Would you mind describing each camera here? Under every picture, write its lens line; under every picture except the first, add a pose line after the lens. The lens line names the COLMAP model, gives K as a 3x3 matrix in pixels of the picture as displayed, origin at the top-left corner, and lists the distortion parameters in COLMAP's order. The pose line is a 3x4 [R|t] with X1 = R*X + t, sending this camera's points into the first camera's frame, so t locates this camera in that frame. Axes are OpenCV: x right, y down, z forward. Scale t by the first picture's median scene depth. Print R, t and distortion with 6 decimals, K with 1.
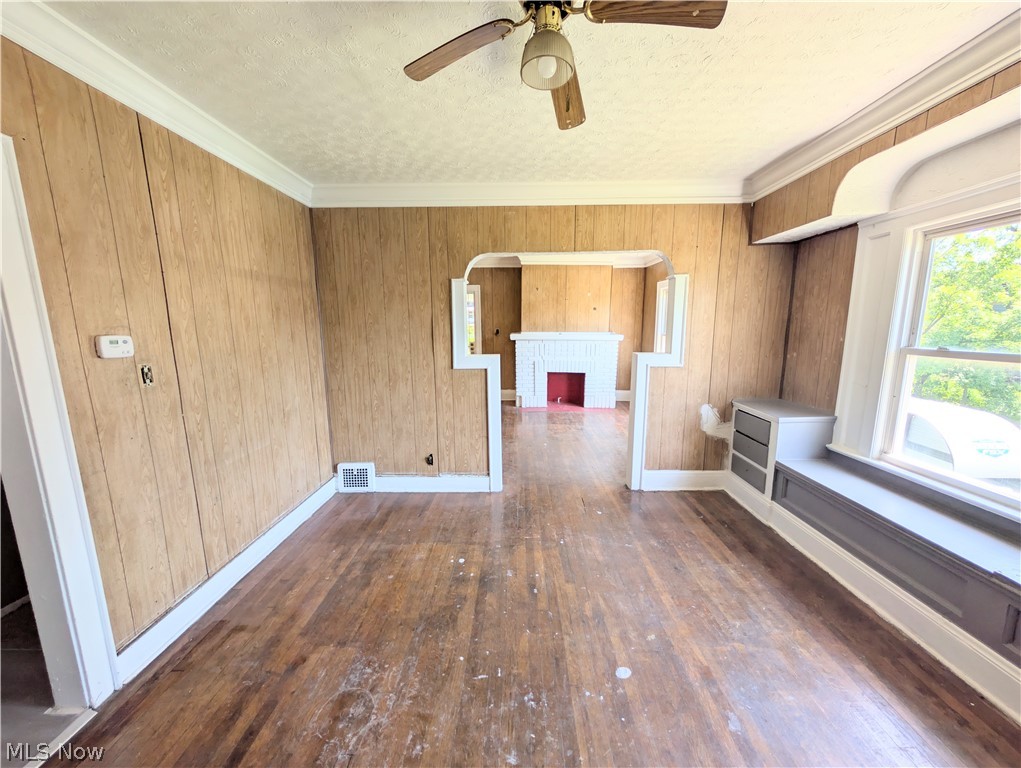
lens RADIAL K [[384.8, 0, 512.6], [0, 384.8, 388.0], [0, 0, 1]] dist [-0.001035, -0.000083]
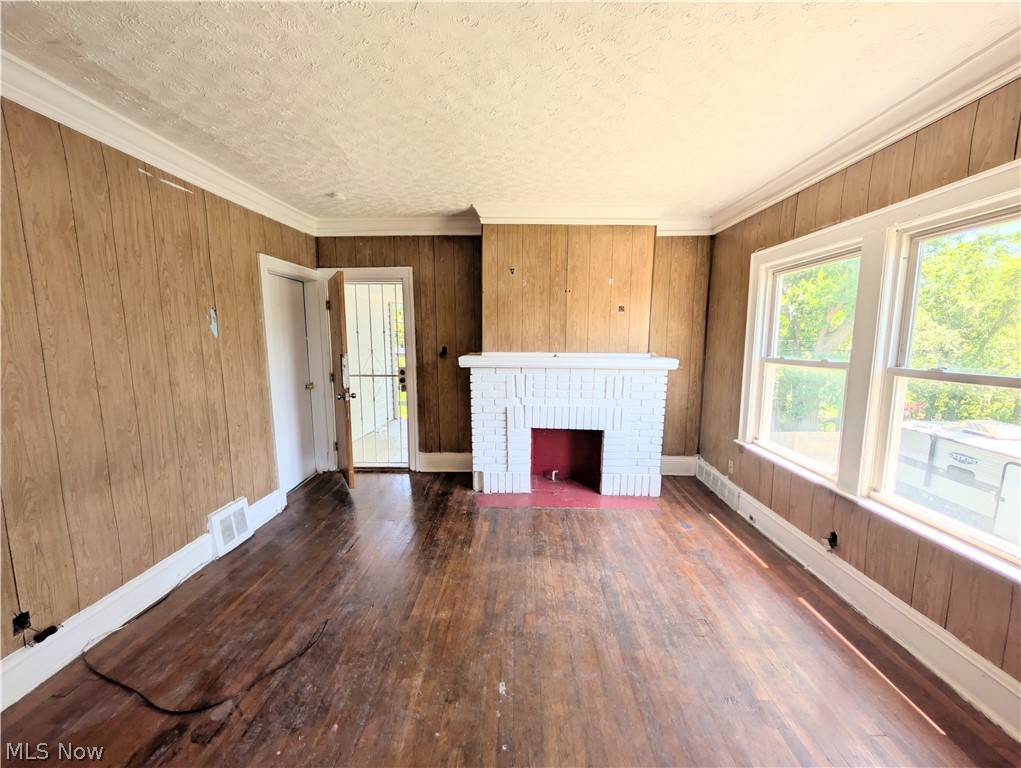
lens RADIAL K [[385.8, 0, 513.4], [0, 385.8, 386.8], [0, 0, 1]] dist [-0.000302, 0.000184]
pose [[0.999963, 0.005628, -0.006575, 0.147665], [-0.005895, 0.999124, -0.041422, -0.161220], [0.006336, 0.041460, 0.999120, 1.005031]]
